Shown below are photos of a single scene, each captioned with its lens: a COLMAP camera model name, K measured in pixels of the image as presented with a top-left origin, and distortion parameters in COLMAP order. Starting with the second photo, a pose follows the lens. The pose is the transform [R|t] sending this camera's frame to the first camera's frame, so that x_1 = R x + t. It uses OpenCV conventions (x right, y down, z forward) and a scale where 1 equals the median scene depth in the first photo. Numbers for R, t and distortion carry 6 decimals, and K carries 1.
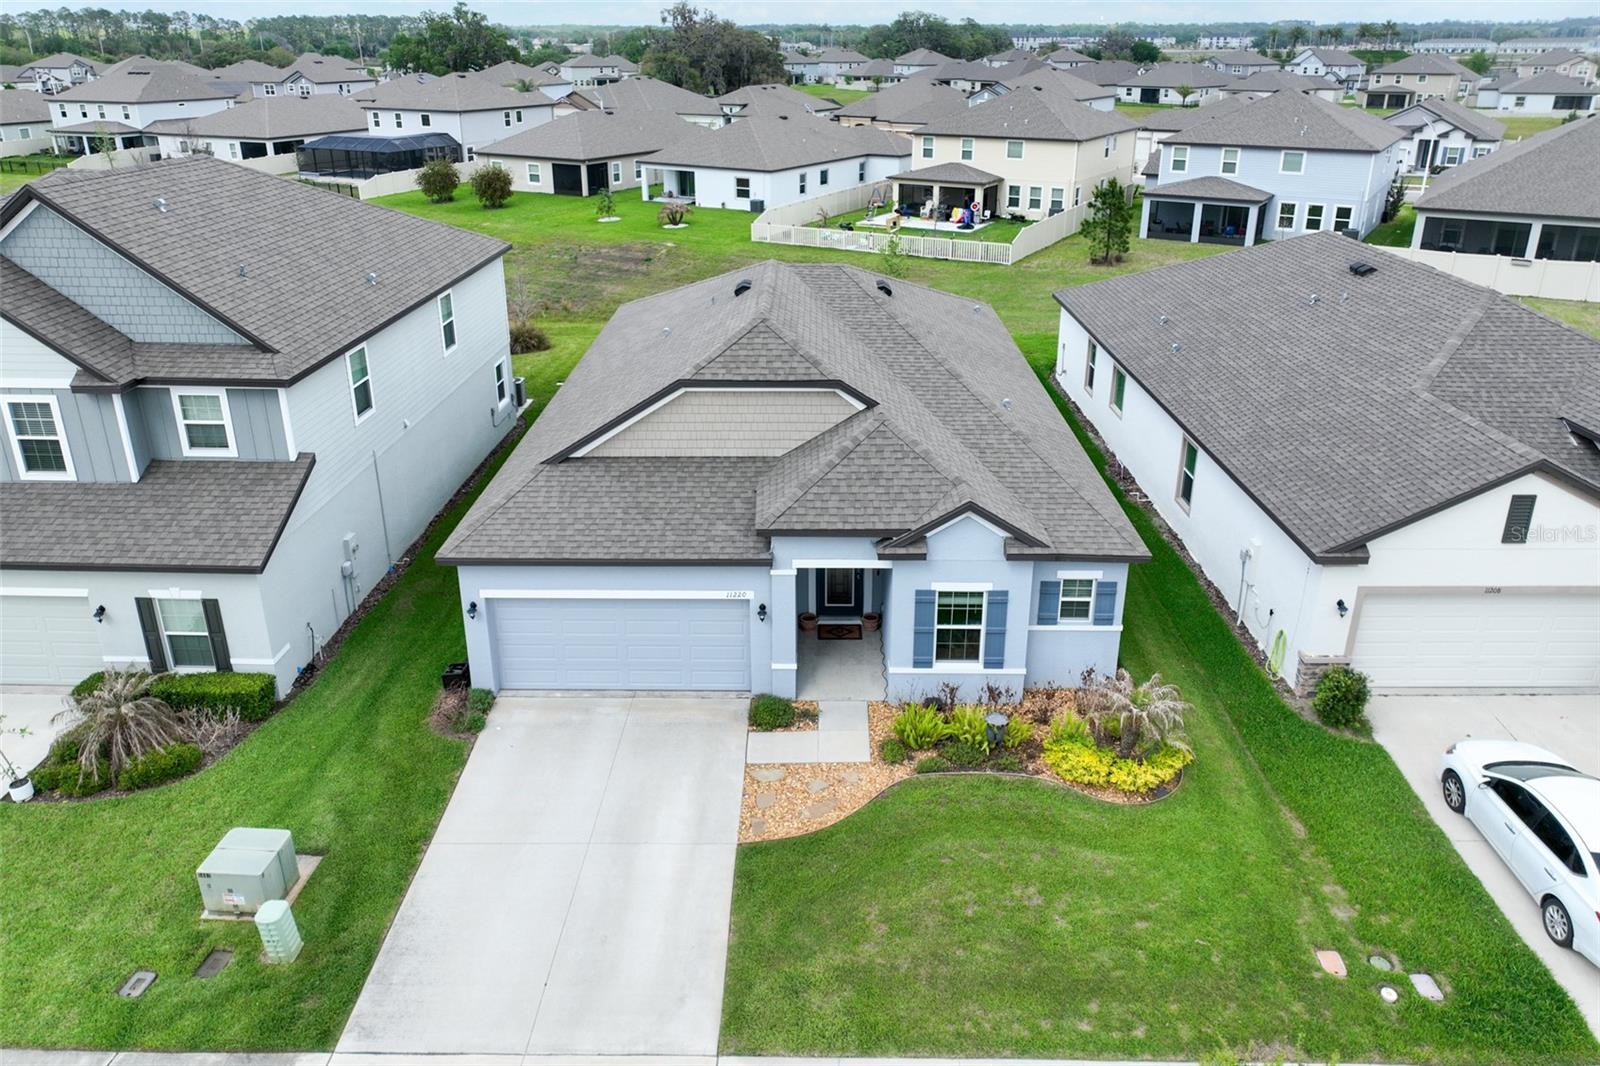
lens RADIAL K [[1127.3, 0, 799.9], [0, 1127.3, 466.9], [0, 0, 1]] dist [-0.005222, 0.020960]
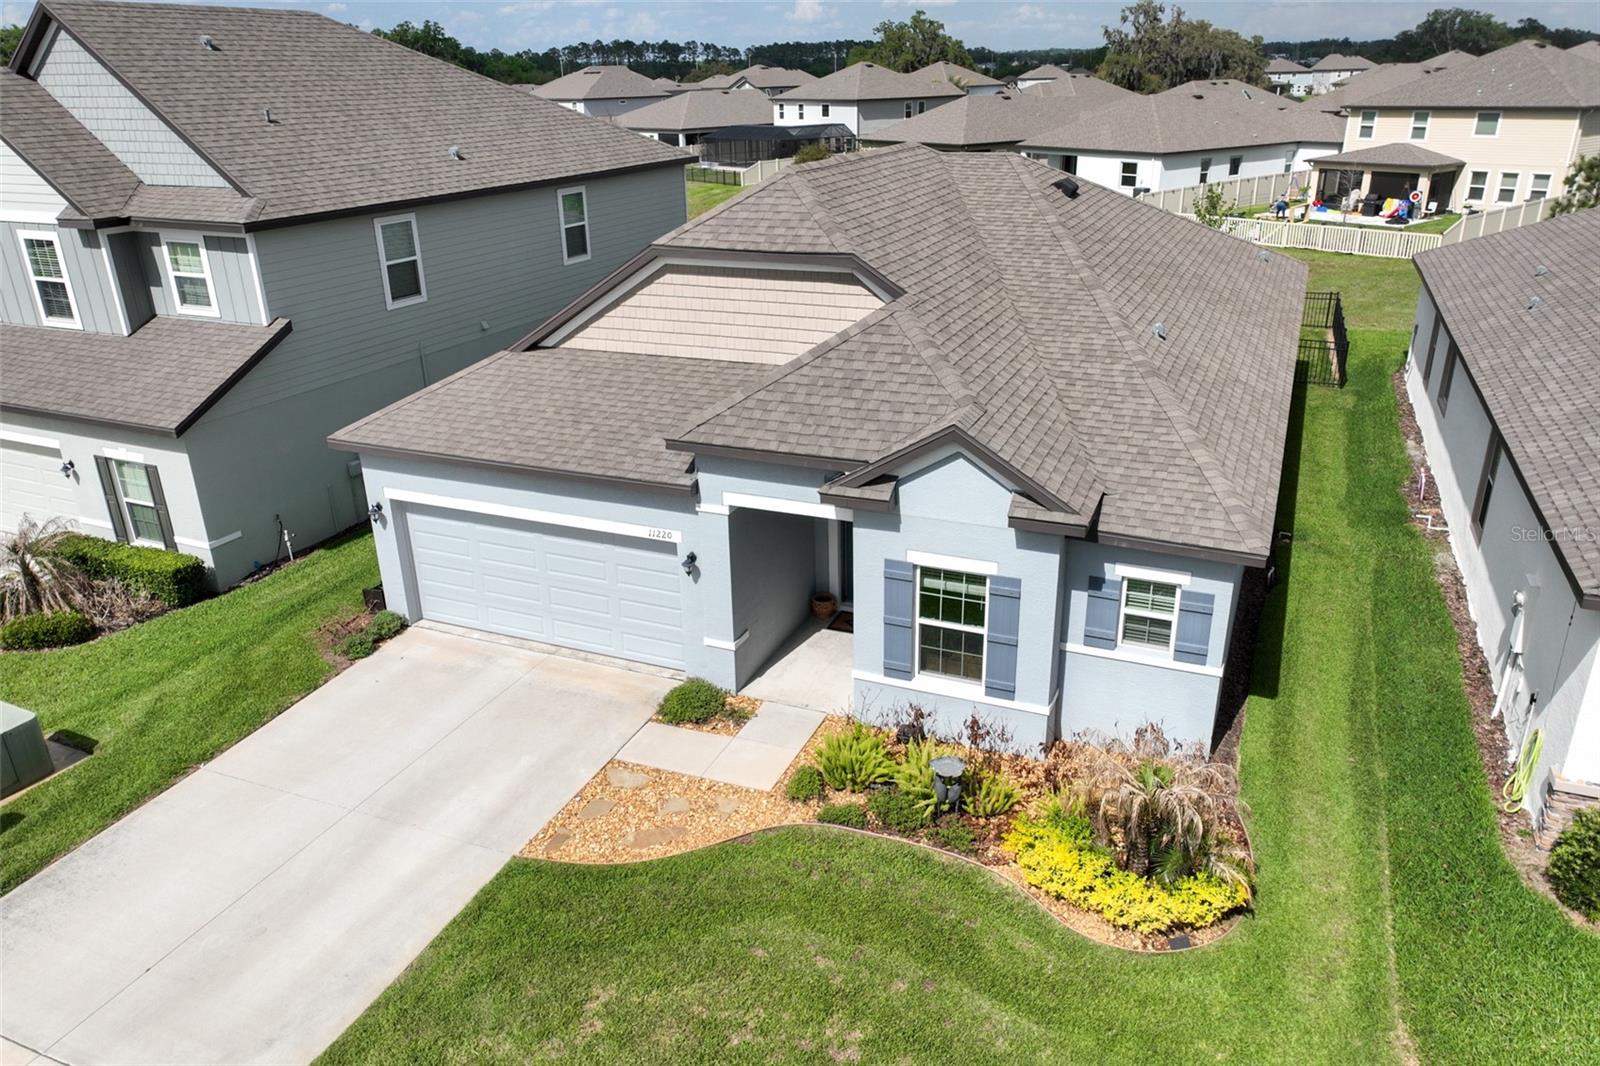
lens RADIAL K [[1143.3, 0, 800.7], [0, 1143.3, 550.1], [0, 0, 1]] dist [-0.004696, 0.022464]
pose [[0.923445, 0.133660, -0.359699, 0.295342], [-0.119909, 0.990947, 0.060387, 0.067978], [0.364514, -0.012633, 0.931112, 0.342529]]
